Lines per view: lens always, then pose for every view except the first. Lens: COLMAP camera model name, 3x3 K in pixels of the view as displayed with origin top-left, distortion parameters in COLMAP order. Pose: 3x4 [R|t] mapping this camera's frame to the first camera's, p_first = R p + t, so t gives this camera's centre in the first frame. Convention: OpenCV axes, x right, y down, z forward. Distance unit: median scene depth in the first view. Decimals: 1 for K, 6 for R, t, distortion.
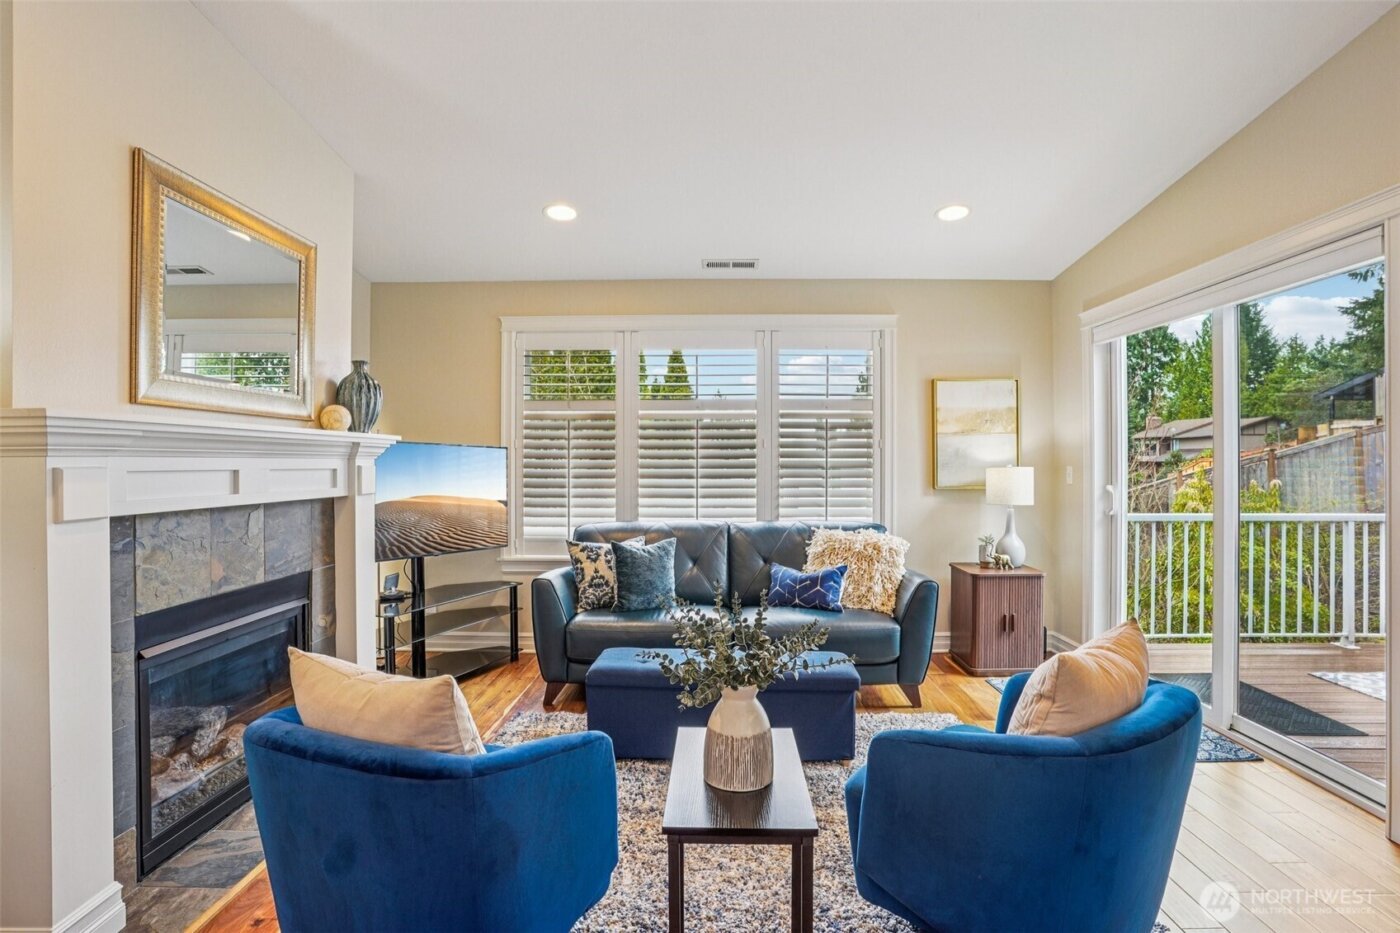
lens RADIAL K [[695.1, 0, 703.8], [0, 695.1, 457.6], [0, 0, 1]] dist [-0.078477, 0.032777]
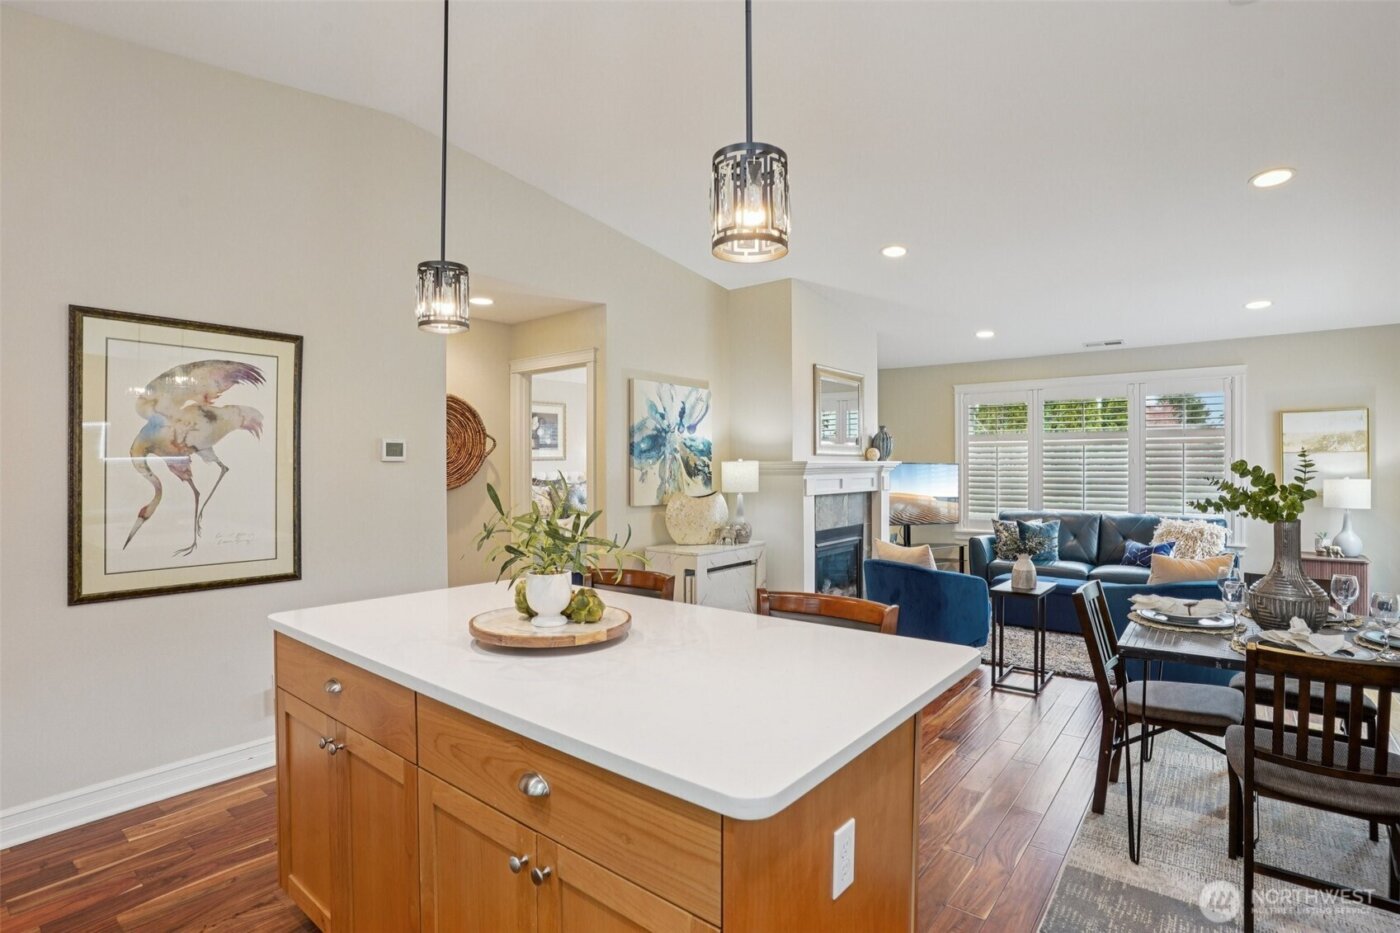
lens RADIAL K [[695.1, 0, 703.8], [0, 695.1, 457.6], [0, 0, 1]] dist [-0.078477, 0.032777]
pose [[0.792040, -0.007216, -0.610426, 0.277008], [0.006081, 0.999974, -0.003931, -0.031388], [0.610438, -0.000598, 0.792064, -0.790593]]
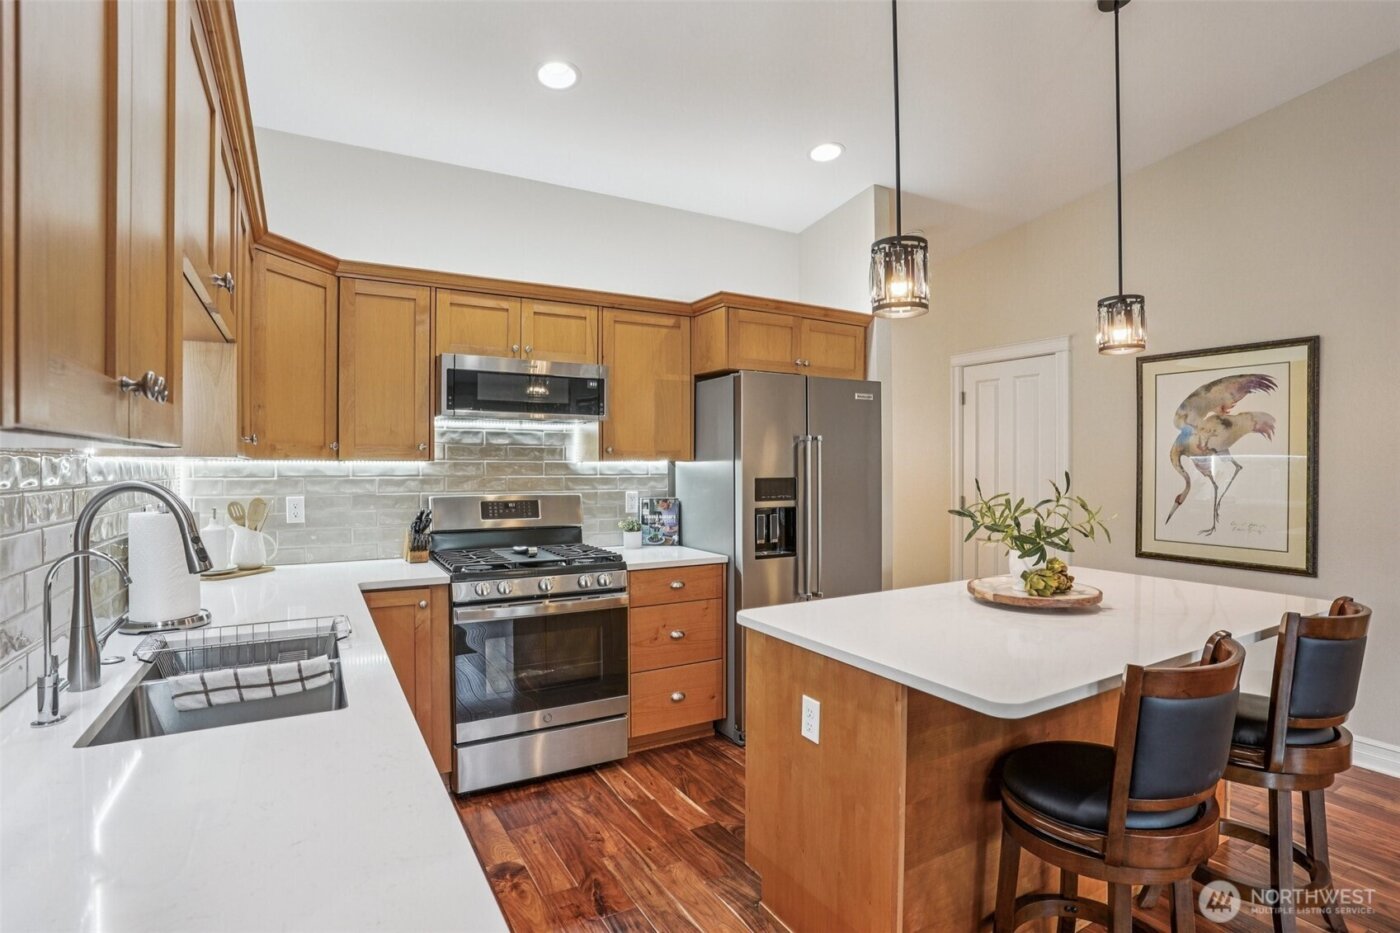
lens RADIAL K [[689.8, 0, 682.2], [0, 689.8, 472.7], [0, 0, 1]] dist [-0.038393, 0.000910]
pose [[-0.858301, 0.007996, -0.513084, 0.474009], [0.006358, 0.999968, 0.004947, -0.026790], [0.513107, 0.000984, -0.858324, -0.144820]]
